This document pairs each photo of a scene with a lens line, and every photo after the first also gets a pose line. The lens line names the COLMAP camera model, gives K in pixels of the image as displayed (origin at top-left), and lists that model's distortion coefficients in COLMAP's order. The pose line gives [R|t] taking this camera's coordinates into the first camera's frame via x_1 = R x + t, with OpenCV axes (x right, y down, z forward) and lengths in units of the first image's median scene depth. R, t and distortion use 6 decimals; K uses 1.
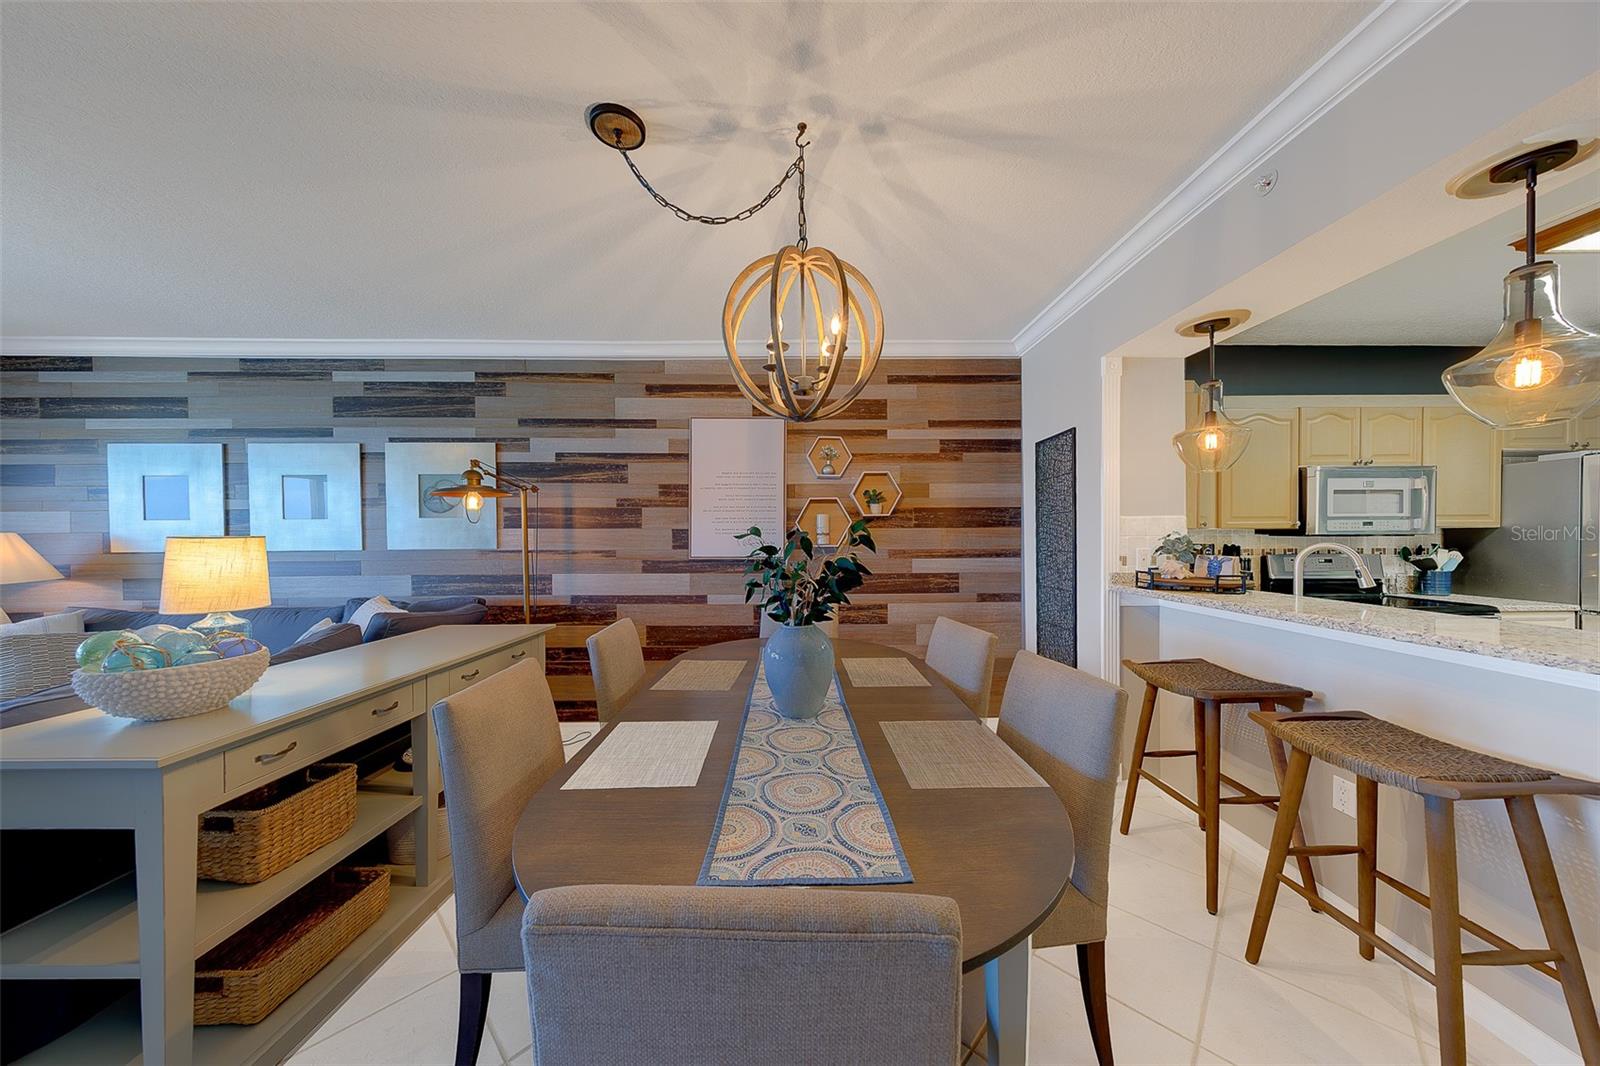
lens RADIAL K [[514.2, 0, 807.3], [0, 514.2, 539.5], [0, 0, 1]] dist [0.008536, -0.000066]
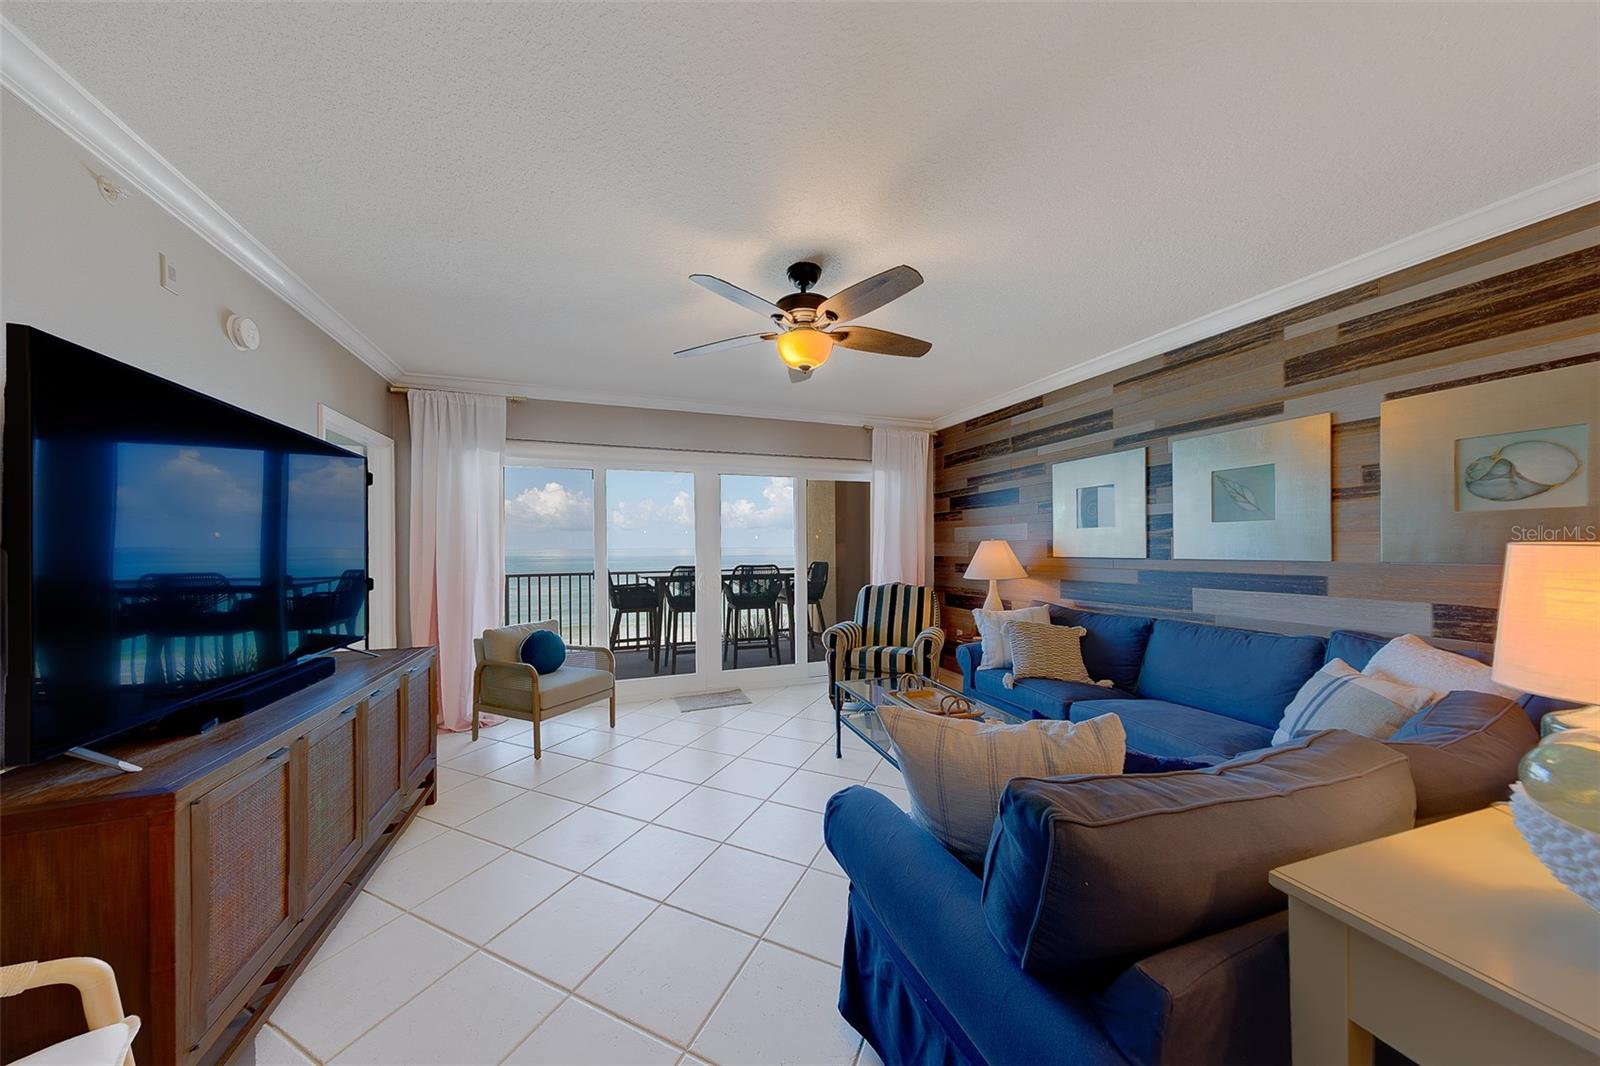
lens RADIAL K [[505.5, 0, 778.3], [0, 505.5, 551.1], [0, 0, 1]] dist [-0.000103, -0.000021]
pose [[0.301987, 0.013025, -0.953223, -0.422842], [-0.001334, 0.999911, 0.013240, -0.001787], [0.953311, -0.002727, 0.301977, 0.057632]]
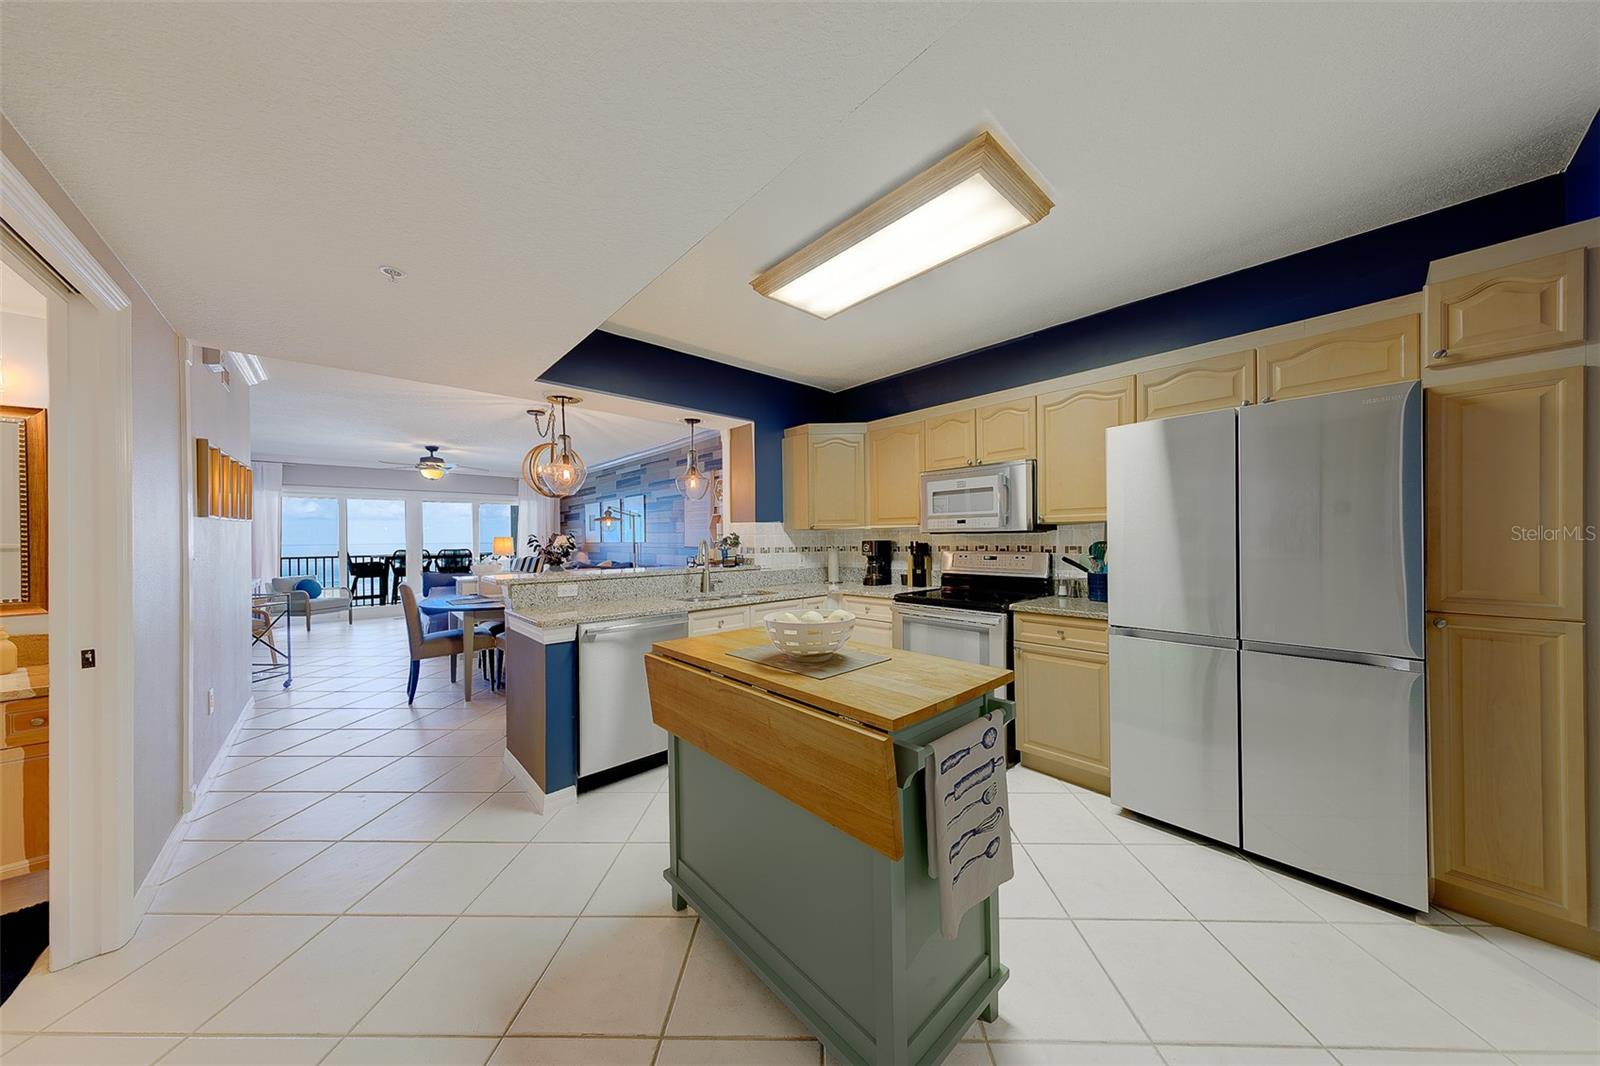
lens RADIAL K [[502.0, 0, 804.2], [0, 502.0, 539.8], [0, 0, 1]] dist [-0.000028, -0.000060]
pose [[0.661046, 0.001233, -0.750345, 1.506971], [-0.000413, 0.999999, 0.001280, 0.004597], [0.750345, -0.000537, 0.661046, 0.081026]]
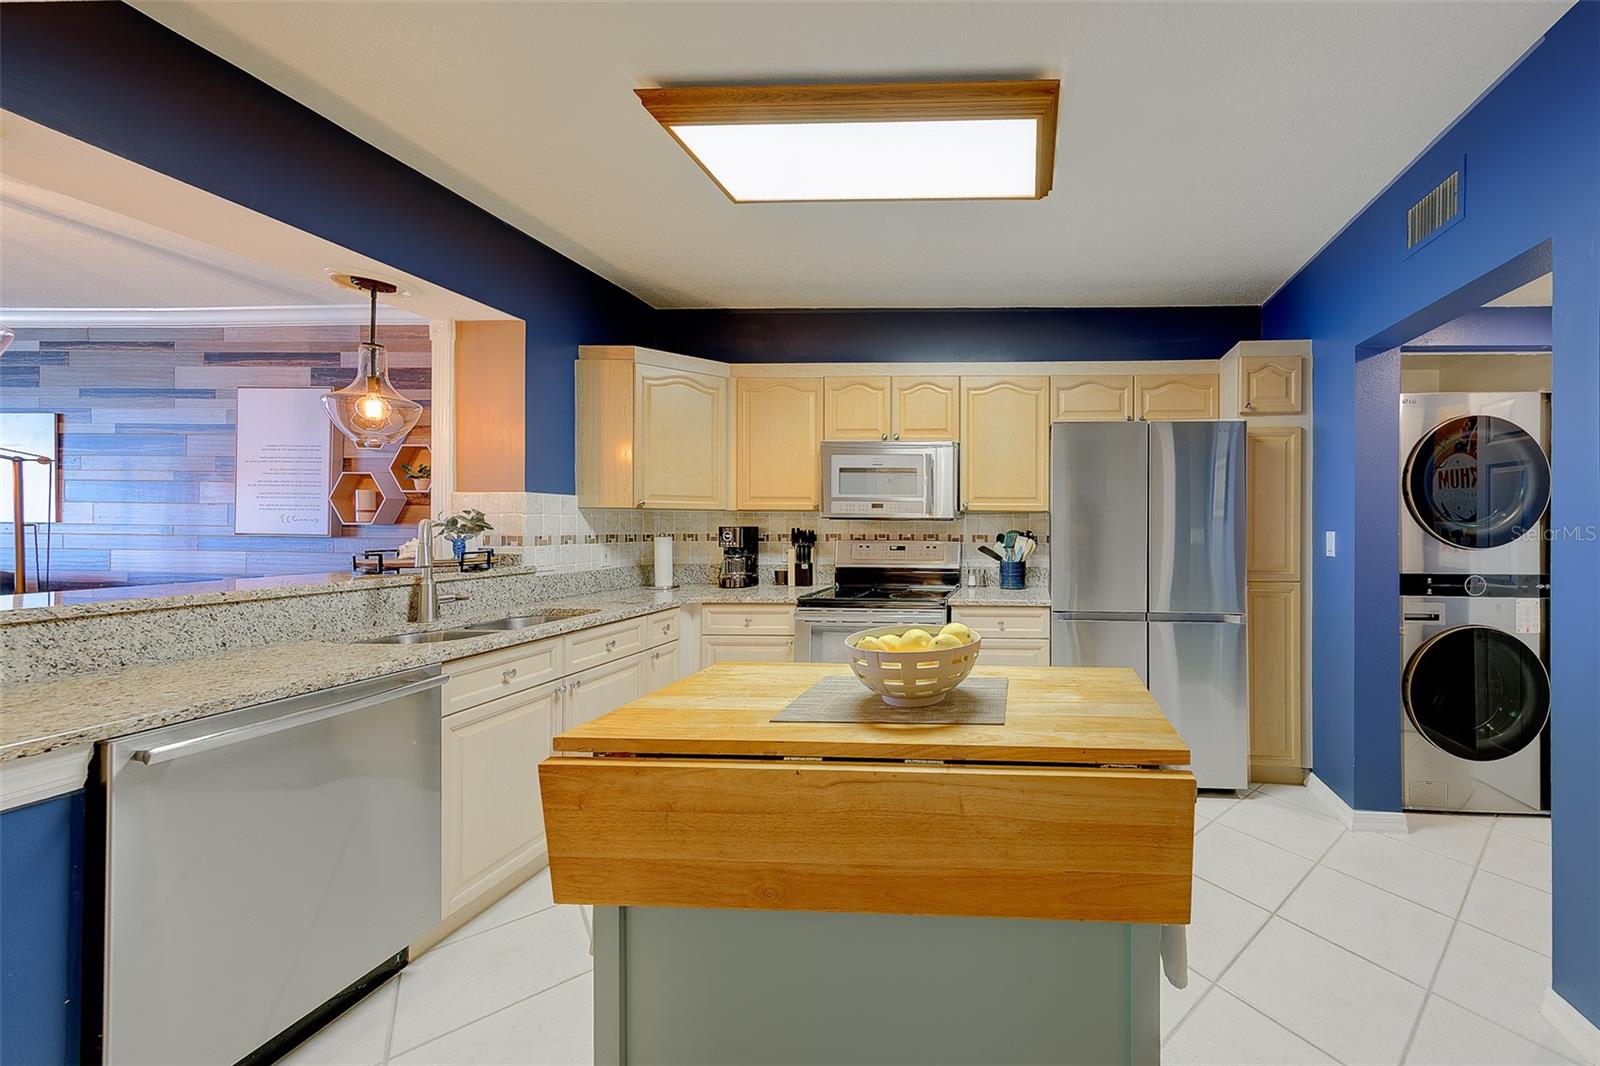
lens RADIAL K [[564.6, 0, 1005.4], [0, 564.6, 525.9], [0, 0, 1]] dist [0.003412, -0.000102]
pose [[0.997973, 0.013583, -0.062172, 1.255510], [-0.013986, 0.999884, -0.006049, 0.006202], [0.062083, 0.006906, 0.998047, 0.039941]]
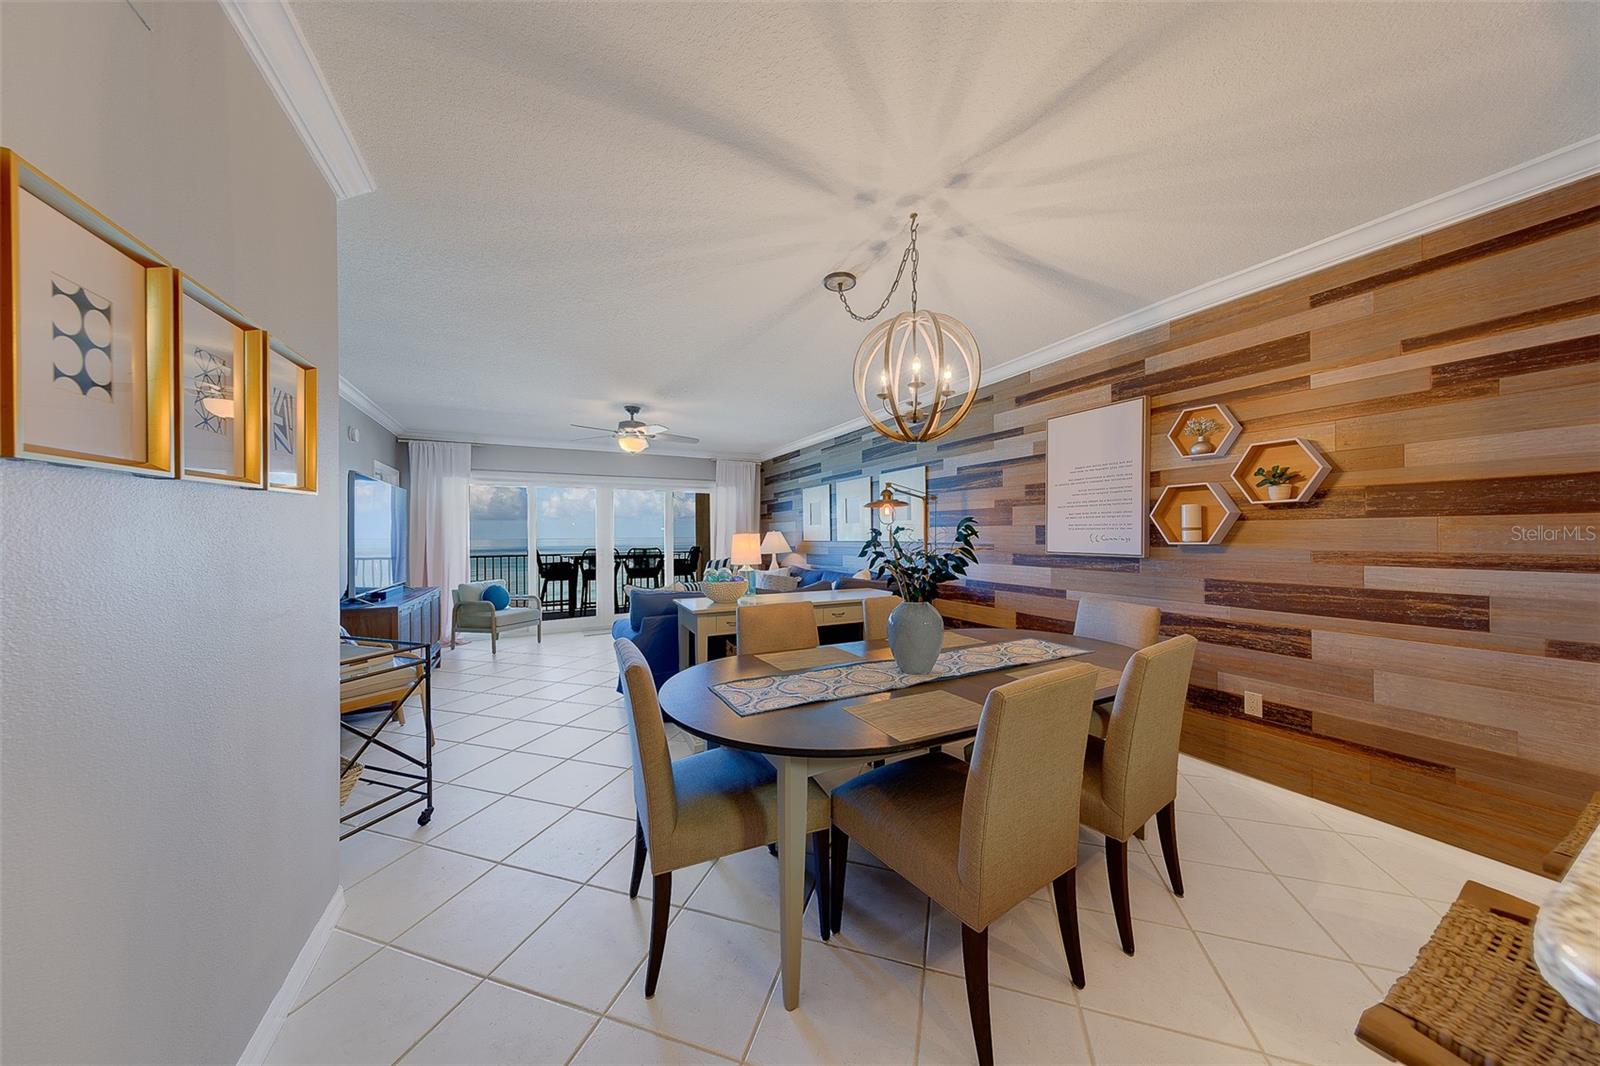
lens RADIAL K [[505.2, 0, 795.2], [0, 505.2, 533.4], [0, 0, 1]] dist [0.005412, -0.000022]
pose [[0.430486, -0.001264, -0.902596, 0.481084], [-0.000713, 0.999998, -0.001740, -0.001617], [0.902597, 0.001392, 0.430484, 0.091424]]
